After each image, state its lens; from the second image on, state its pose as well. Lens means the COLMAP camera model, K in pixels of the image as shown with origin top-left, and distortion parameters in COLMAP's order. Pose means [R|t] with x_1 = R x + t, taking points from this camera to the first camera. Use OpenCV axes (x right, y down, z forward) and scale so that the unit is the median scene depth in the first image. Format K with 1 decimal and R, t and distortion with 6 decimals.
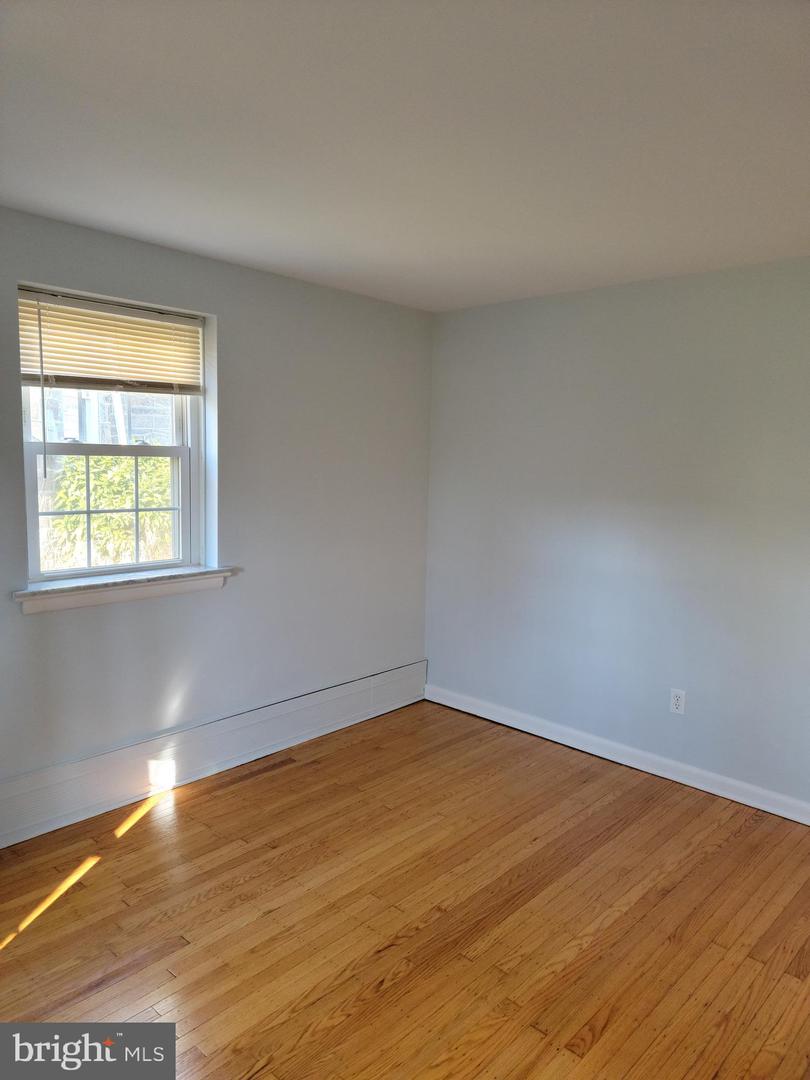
lens RADIAL K [[747.0, 0, 400.4], [0, 747.0, 543.0], [0, 0, 1]] dist [0.078806, -0.061733]
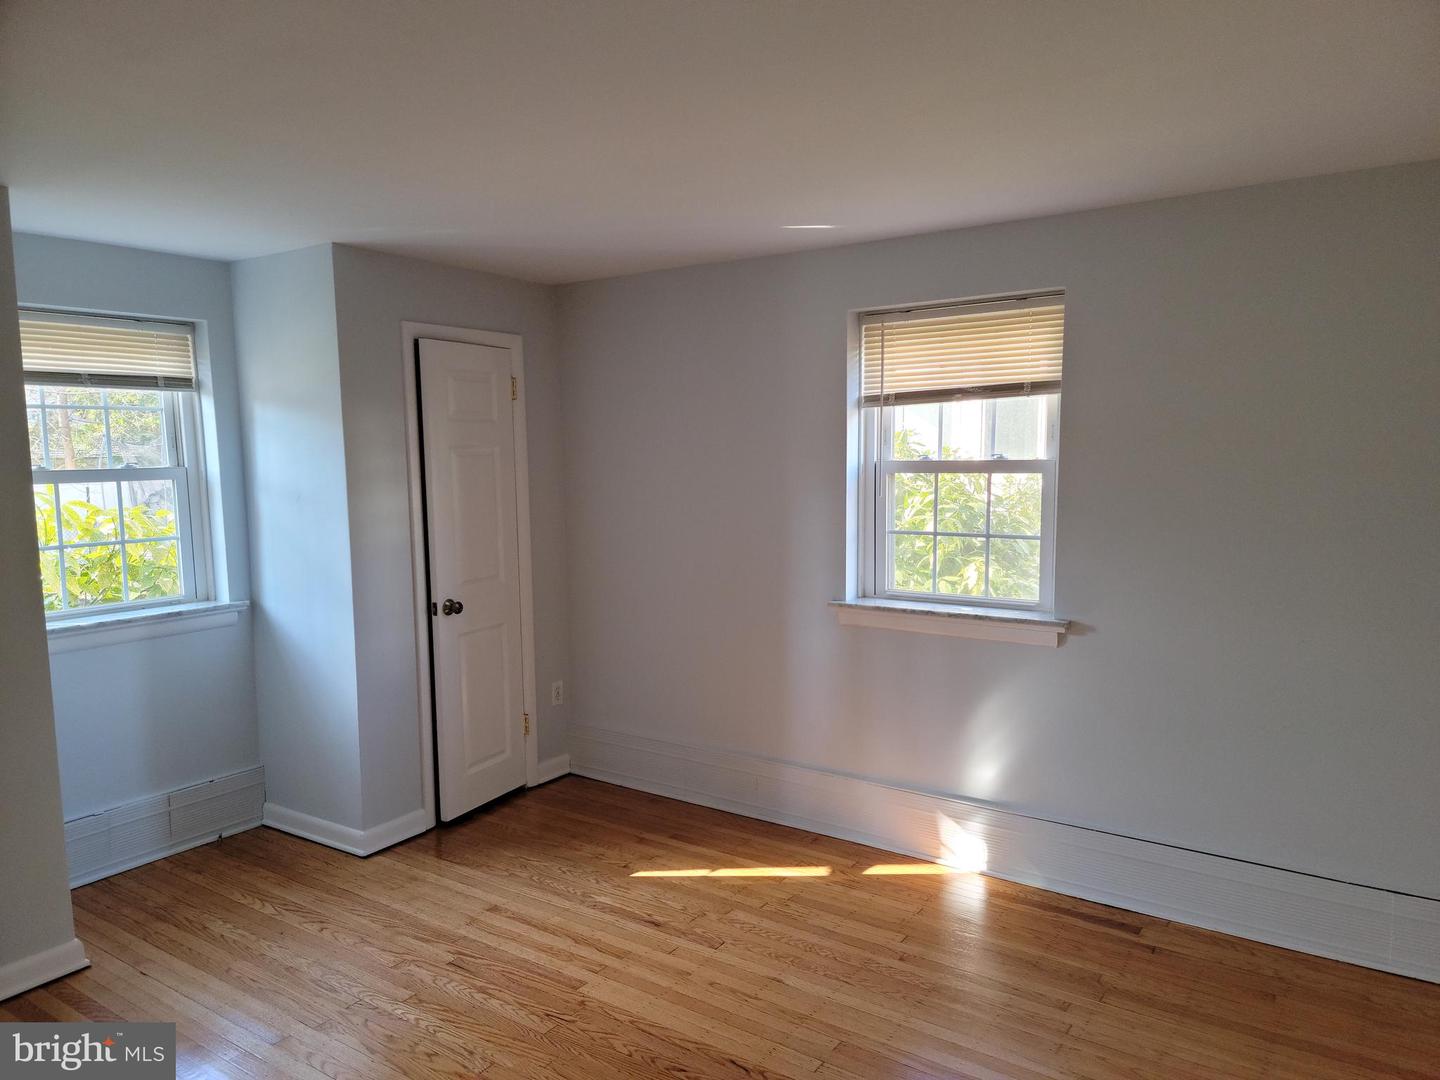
lens RADIAL K [[996.0, 0, 748.5], [0, 996.0, 555.1], [0, 0, 1]] dist [0.078806, -0.061733]
pose [[0.150771, 0.081068, -0.985239, 0.769111], [-0.102042, 0.992584, 0.066057, -0.072650], [0.983288, 0.090577, 0.157925, 0.585310]]
